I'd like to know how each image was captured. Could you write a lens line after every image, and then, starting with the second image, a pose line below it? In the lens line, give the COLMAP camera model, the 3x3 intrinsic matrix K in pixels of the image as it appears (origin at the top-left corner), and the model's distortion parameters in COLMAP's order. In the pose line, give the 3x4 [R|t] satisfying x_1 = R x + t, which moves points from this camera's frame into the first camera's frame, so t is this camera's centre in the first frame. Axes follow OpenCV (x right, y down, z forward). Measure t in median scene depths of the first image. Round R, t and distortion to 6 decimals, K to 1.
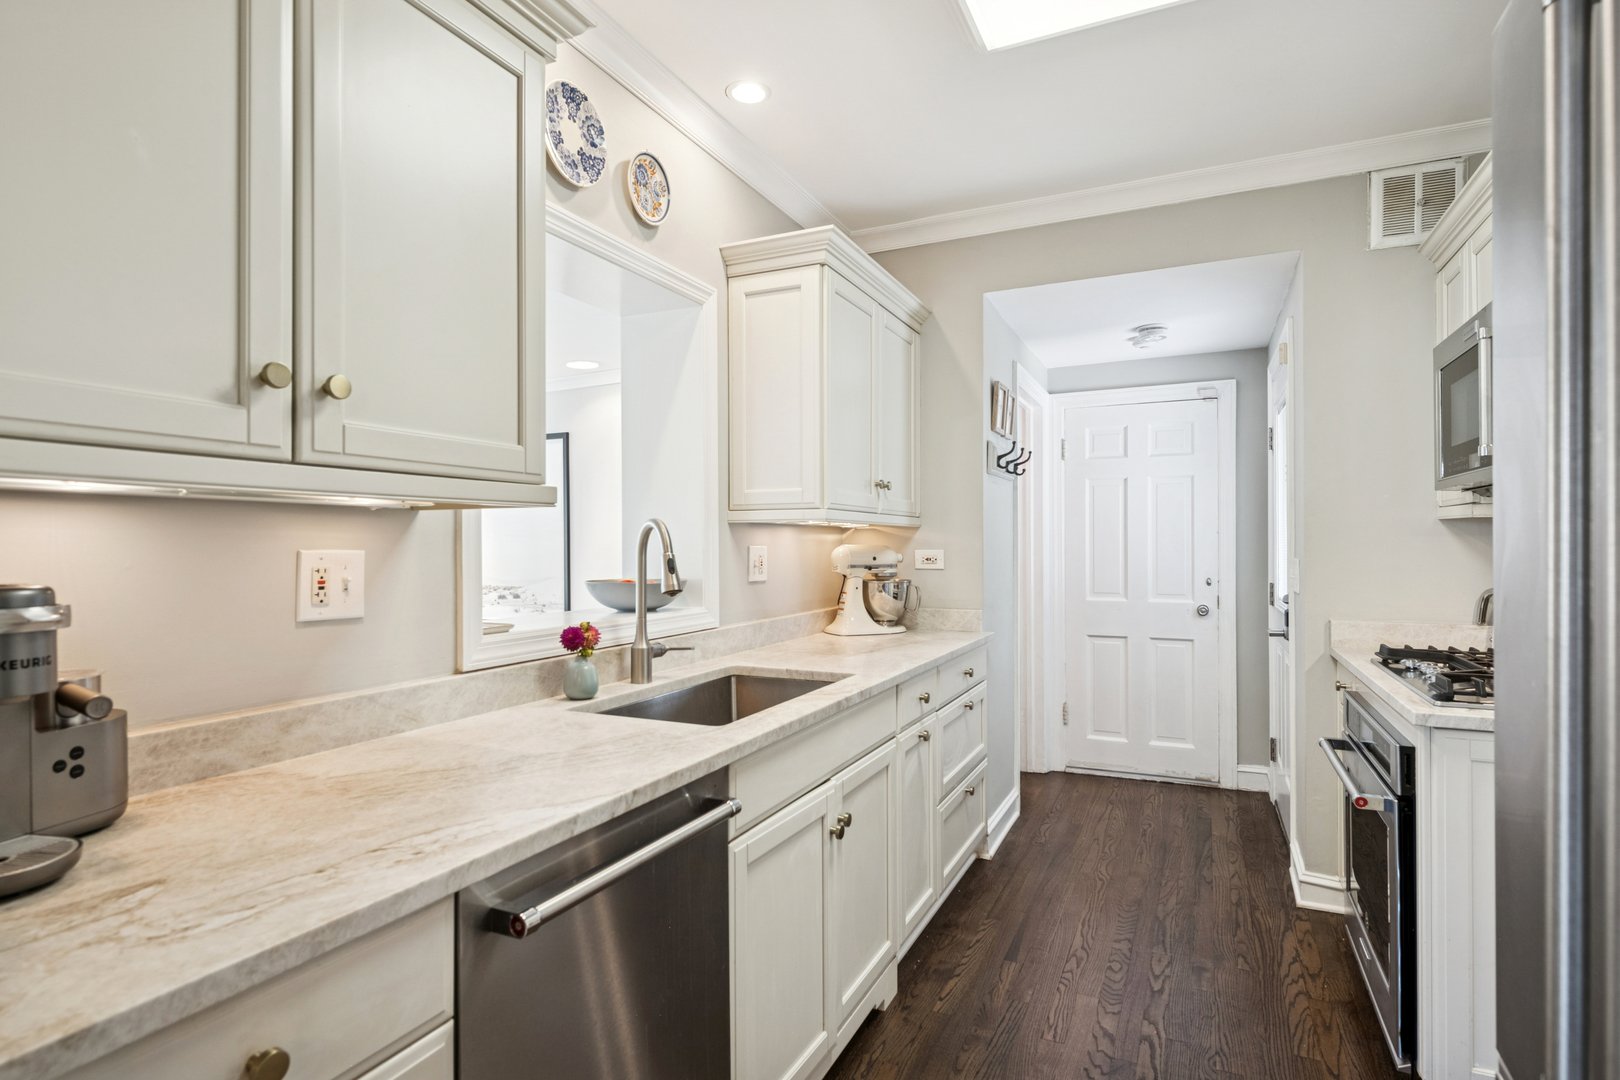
lens RADIAL K [[811.8, 0, 816.8], [0, 811.8, 548.8], [0, 0, 1]] dist [0.009432, -0.007783]
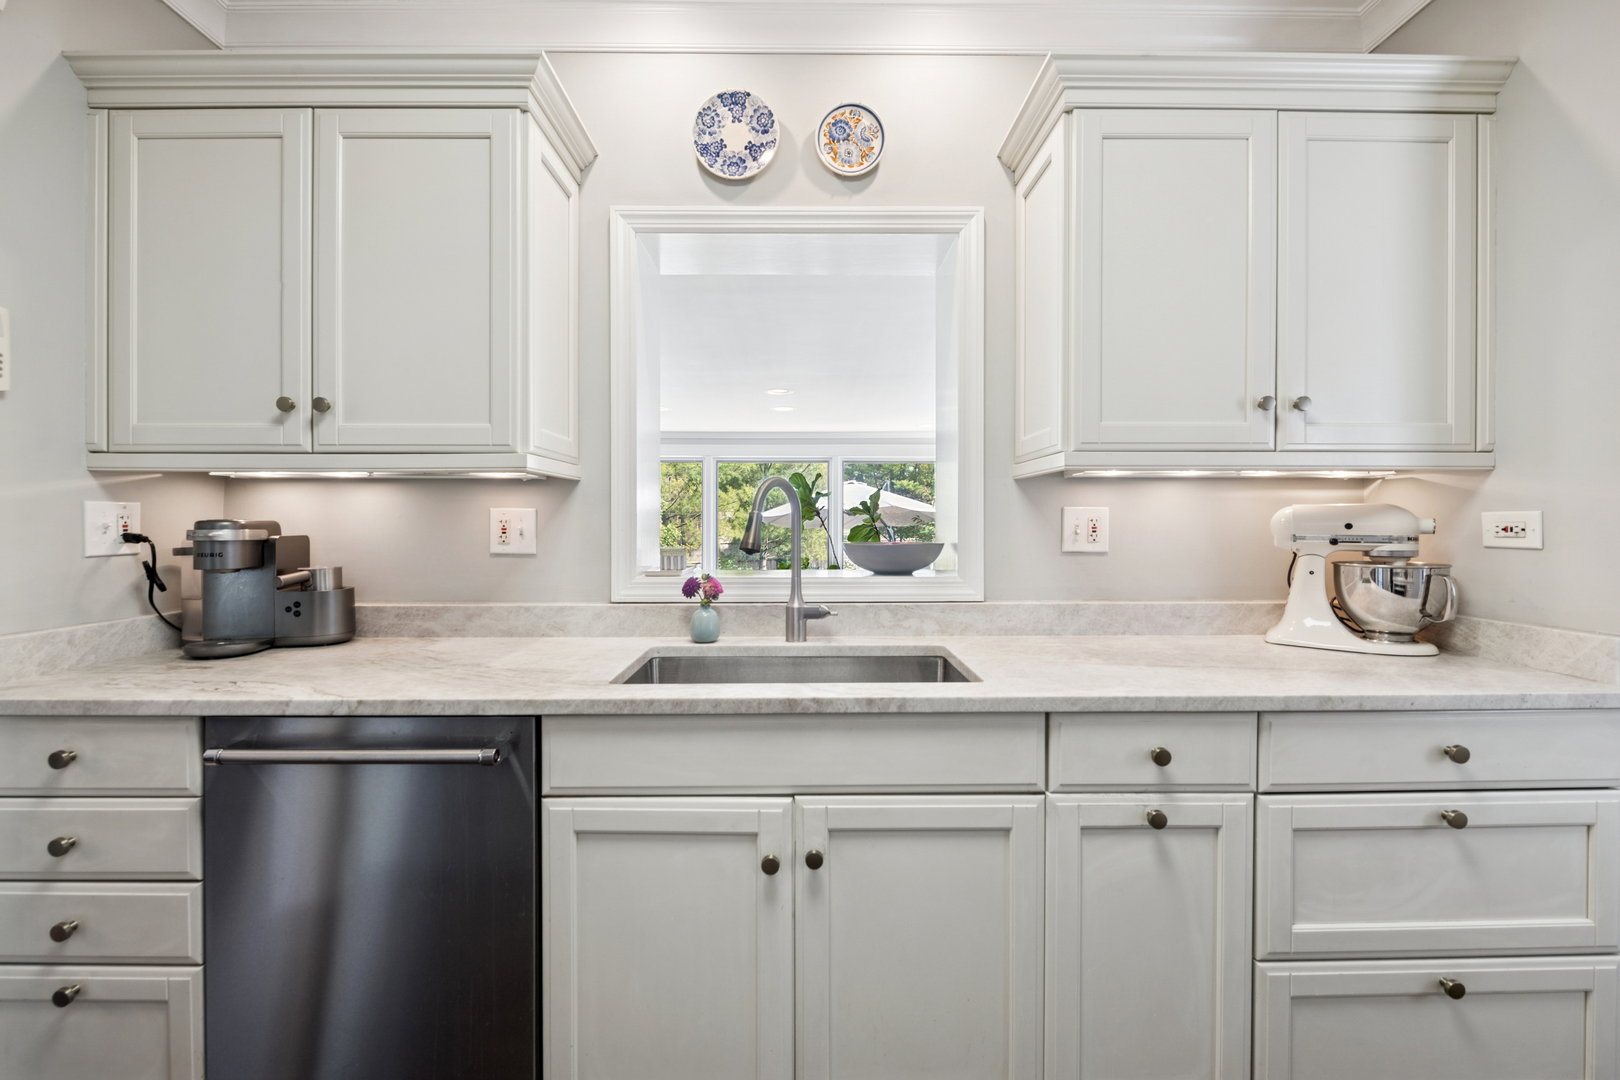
lens RADIAL K [[662.3, 0, 811.9], [0, 662.3, 529.5], [0, 0, 1]] dist [0.001270, -0.004328]
pose [[0.439780, 0.011203, -0.898035, 0.529486], [-0.004779, 0.999937, 0.010134, 0.017745], [0.898093, -0.000165, 0.439806, 0.656338]]
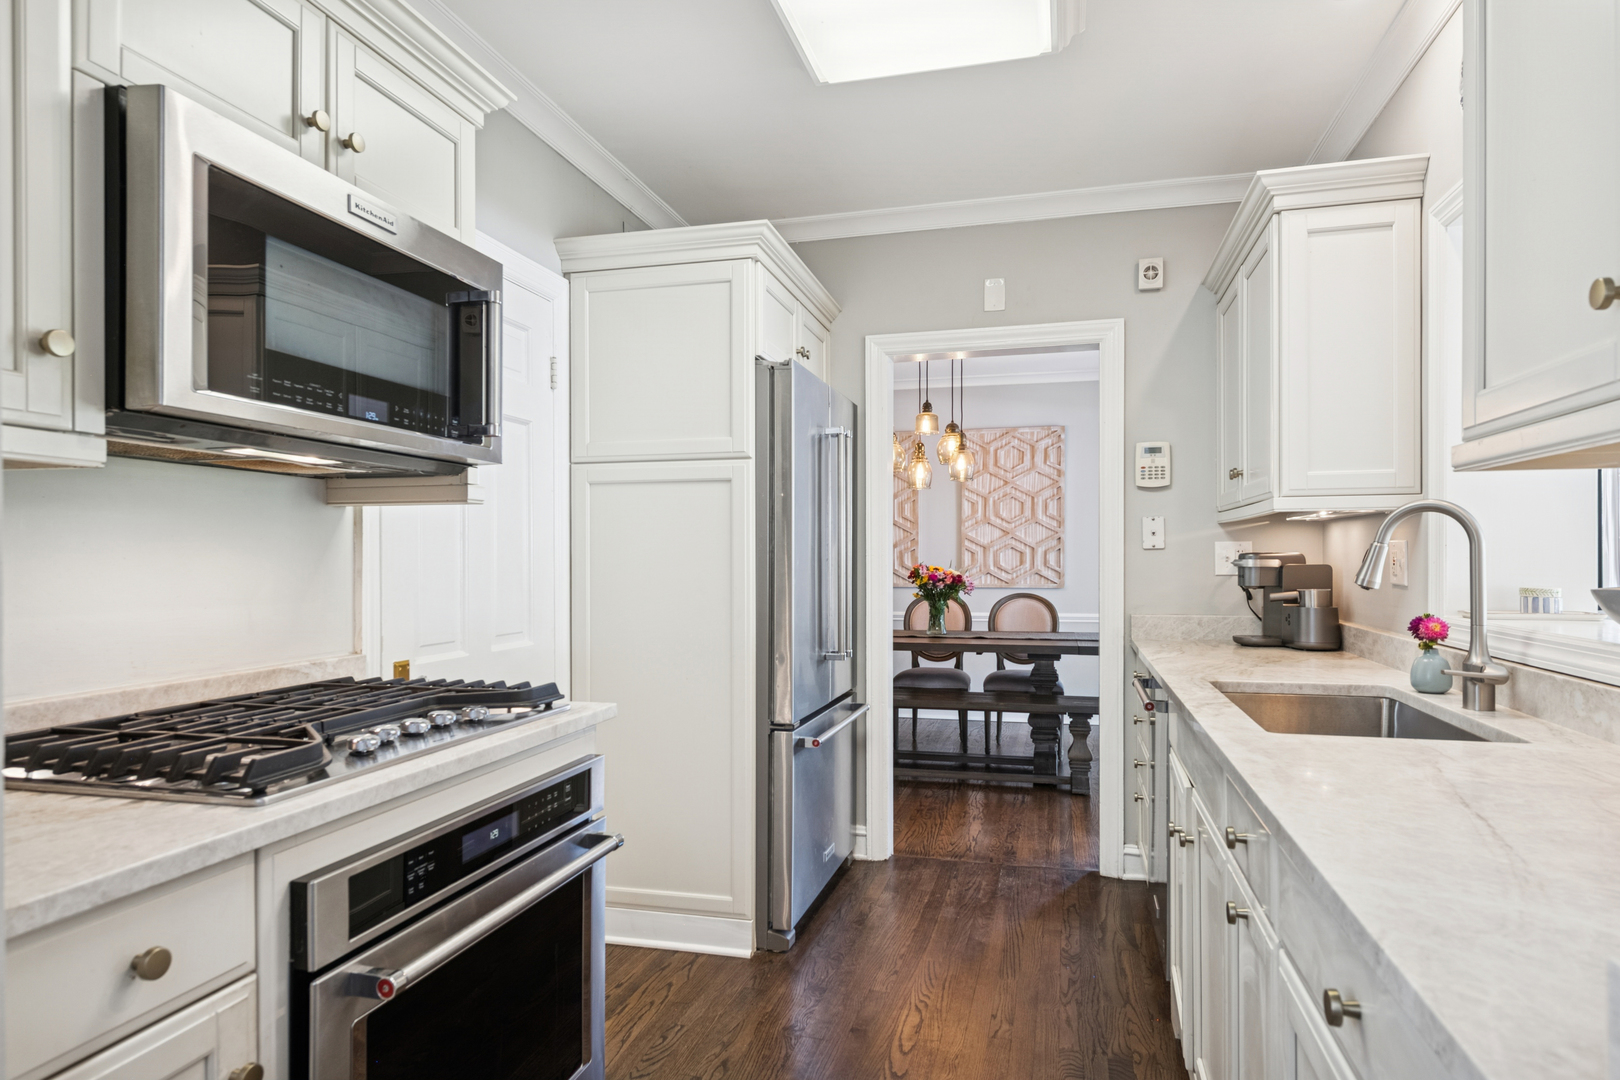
lens RADIAL K [[958.8, 0, 810.0], [0, 958.8, 540.0], [0, 0, 1]] dist [-0.000114, 0.000027]
pose [[-0.982435, 0.004905, -0.186543, 0.584743], [0.007097, 0.999913, -0.011081, 0.008821], [0.186472, -0.012210, -0.982384, 1.784541]]
